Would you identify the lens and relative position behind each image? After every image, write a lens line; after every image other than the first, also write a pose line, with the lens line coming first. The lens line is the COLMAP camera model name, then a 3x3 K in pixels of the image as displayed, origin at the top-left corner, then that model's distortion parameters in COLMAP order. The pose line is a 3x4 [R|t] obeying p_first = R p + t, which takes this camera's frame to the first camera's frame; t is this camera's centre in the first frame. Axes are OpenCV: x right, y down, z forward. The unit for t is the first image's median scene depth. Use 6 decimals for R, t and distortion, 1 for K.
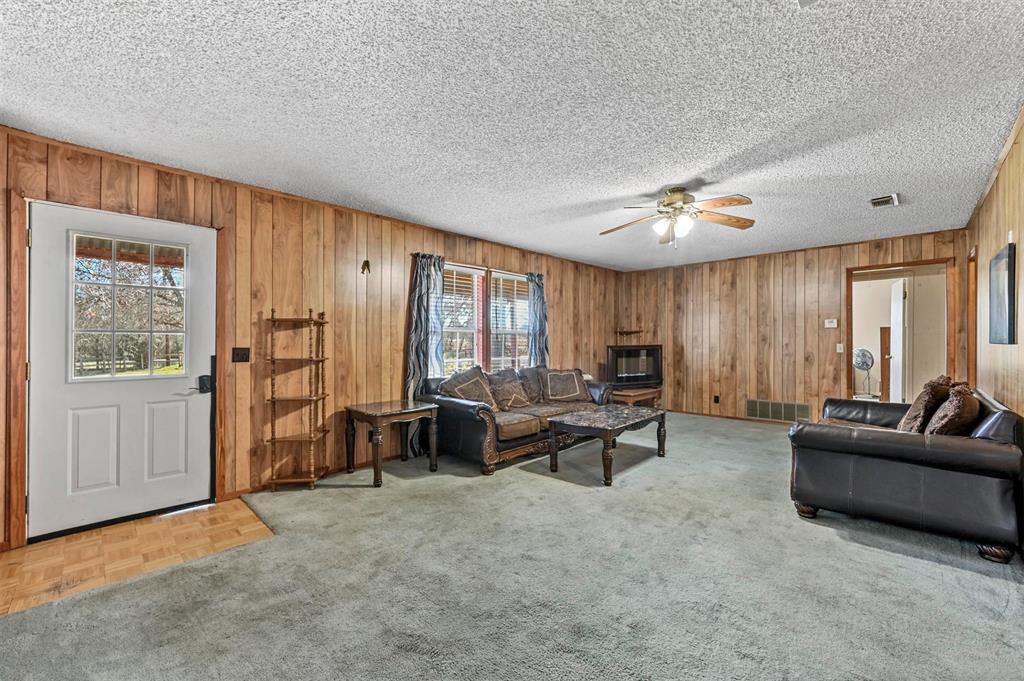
lens RADIAL K [[410.7, 0, 509.4], [0, 410.7, 336.9], [0, 0, 1]] dist [0.004845, 0.000344]
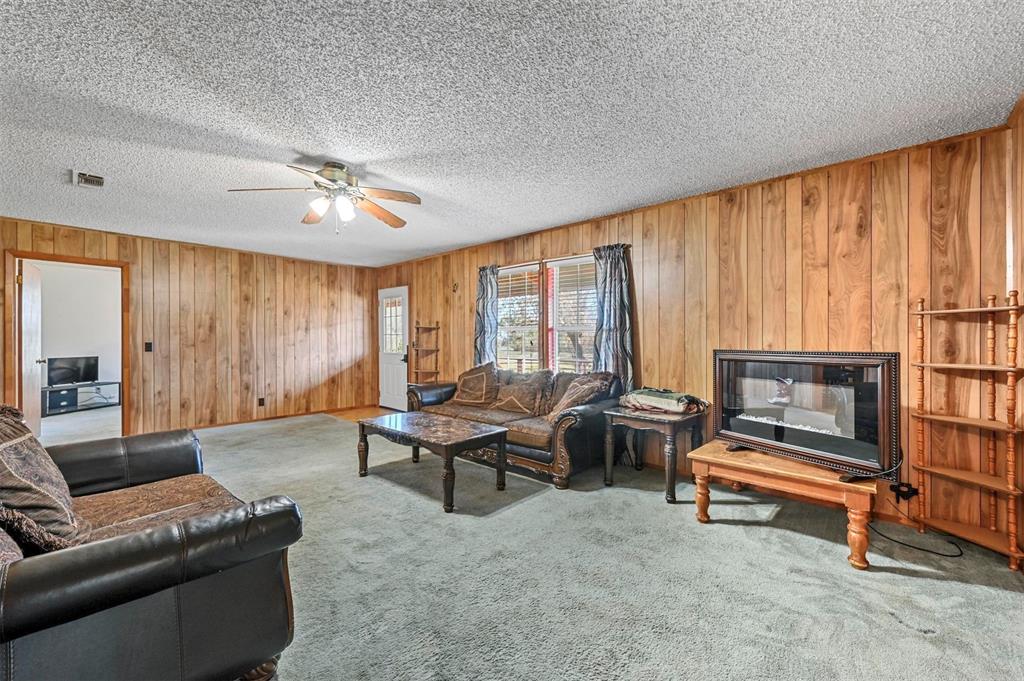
lens RADIAL K [[410.7, 0, 513.8], [0, 410.7, 340.1], [0, 0, 1]] dist [0.004845, 0.000344]
pose [[0.030822, -0.000458, -0.999525, 0.975460], [0.006542, 0.999979, -0.000257, 0.014170], [0.999503, -0.006531, 0.030825, 1.015647]]
